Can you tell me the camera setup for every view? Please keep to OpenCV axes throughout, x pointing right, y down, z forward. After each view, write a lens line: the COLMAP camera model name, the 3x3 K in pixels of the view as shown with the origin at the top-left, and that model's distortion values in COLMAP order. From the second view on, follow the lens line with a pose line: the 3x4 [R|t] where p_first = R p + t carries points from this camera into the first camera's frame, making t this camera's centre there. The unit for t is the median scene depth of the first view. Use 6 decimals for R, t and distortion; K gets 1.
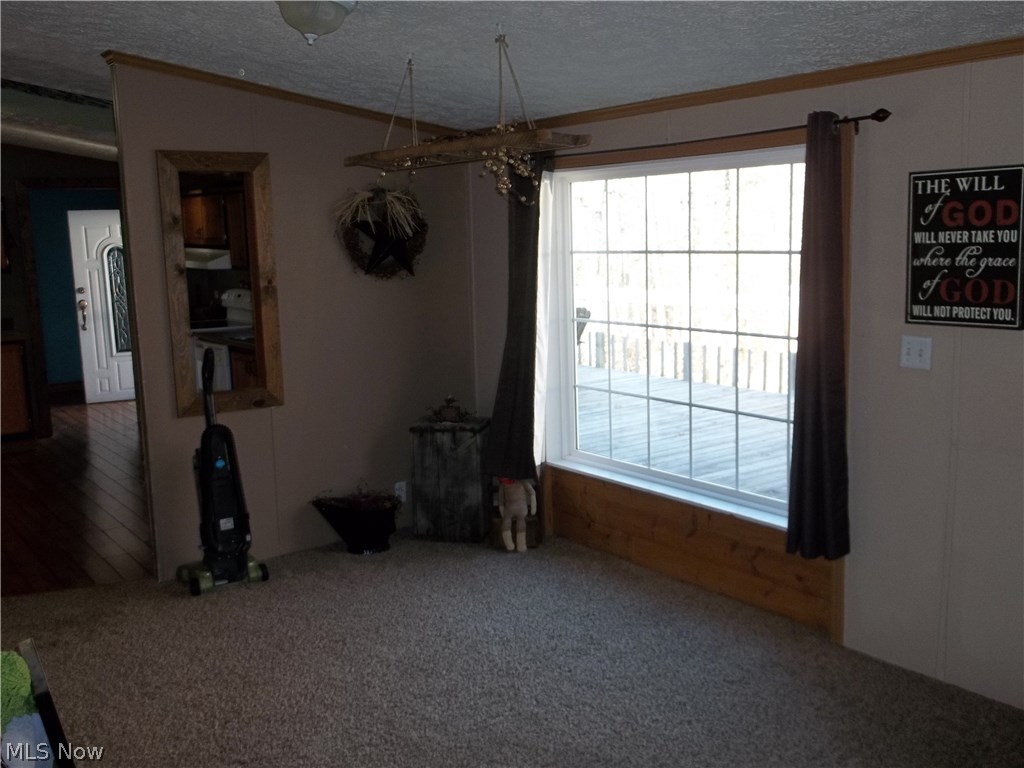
lens RADIAL K [[1003.1, 0, 512.0], [0, 1003.1, 384.0], [0, 0, 1]] dist [-0.001023, 0.001065]
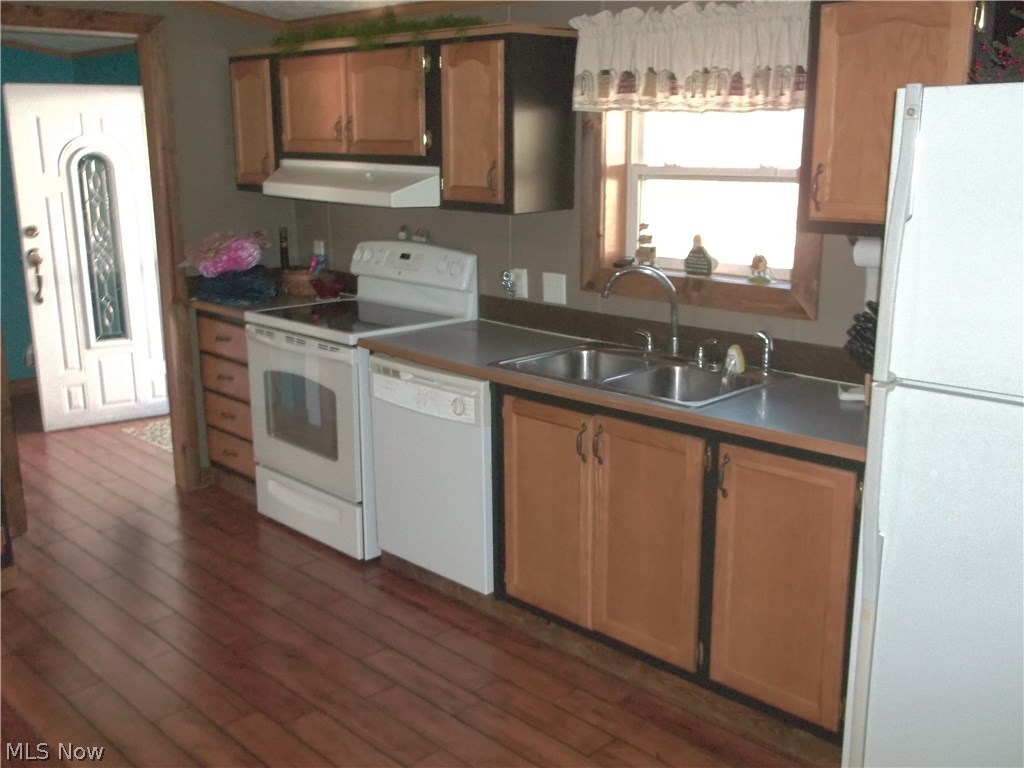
lens RADIAL K [[1003.1, 0, 512.0], [0, 1003.1, 384.0], [0, 0, 1]] dist [-0.001023, 0.001065]
pose [[0.986612, -0.008223, 0.162880, -0.257941], [-0.004176, 0.997127, 0.075638, -0.052180], [-0.163034, -0.075305, 0.983742, 0.403629]]
